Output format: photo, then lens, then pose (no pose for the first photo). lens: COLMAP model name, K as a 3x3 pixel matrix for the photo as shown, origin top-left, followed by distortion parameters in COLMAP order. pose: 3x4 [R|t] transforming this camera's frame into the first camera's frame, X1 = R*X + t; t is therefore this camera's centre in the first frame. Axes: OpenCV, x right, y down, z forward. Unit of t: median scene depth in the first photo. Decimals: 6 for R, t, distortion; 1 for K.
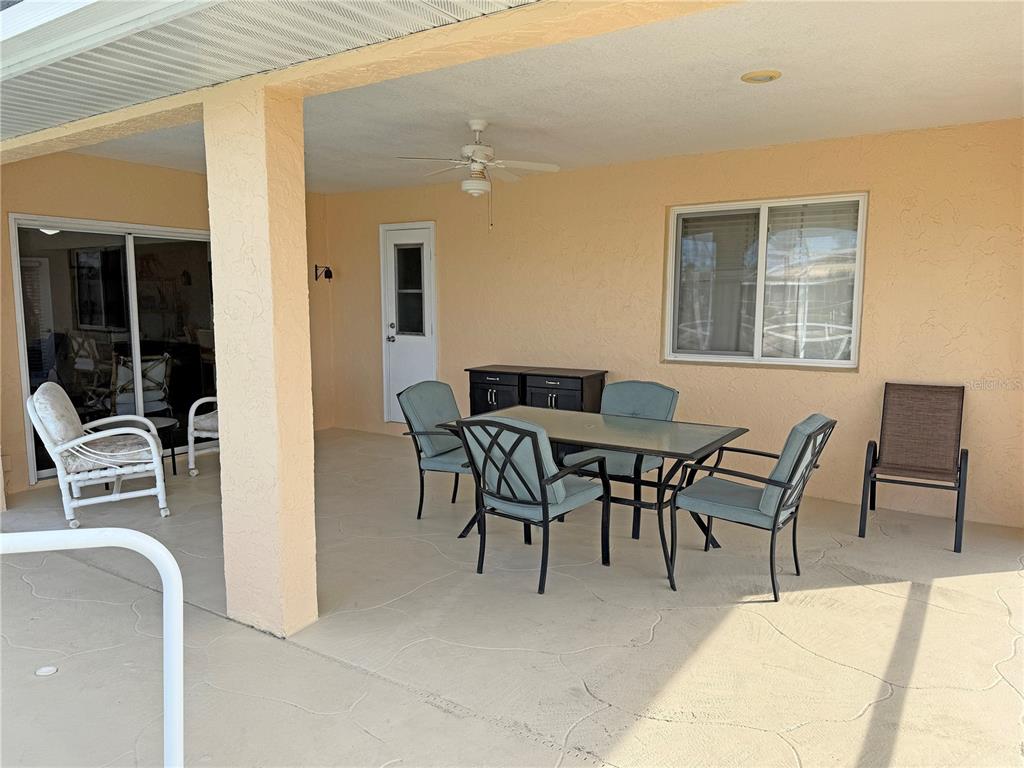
lens RADIAL K [[720.6, 0, 505.2], [0, 720.6, 386.4], [0, 0, 1]] dist [0.066506, -0.082380]
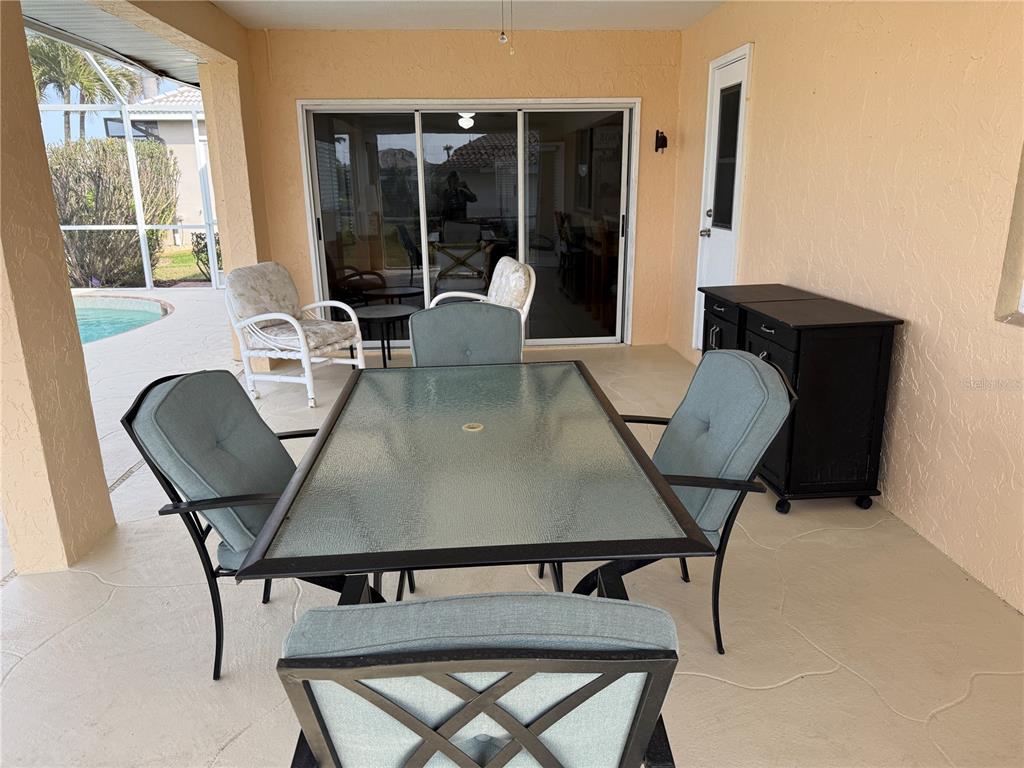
lens RADIAL K [[720.6, 0, 511.3], [0, 720.6, 387.6], [0, 0, 1]] dist [0.066506, -0.082380]
pose [[0.607101, 0.204491, -0.767862, 0.344737], [-0.078856, 0.977054, 0.197854, -0.049475], [0.790702, -0.059567, 0.609296, 0.466709]]
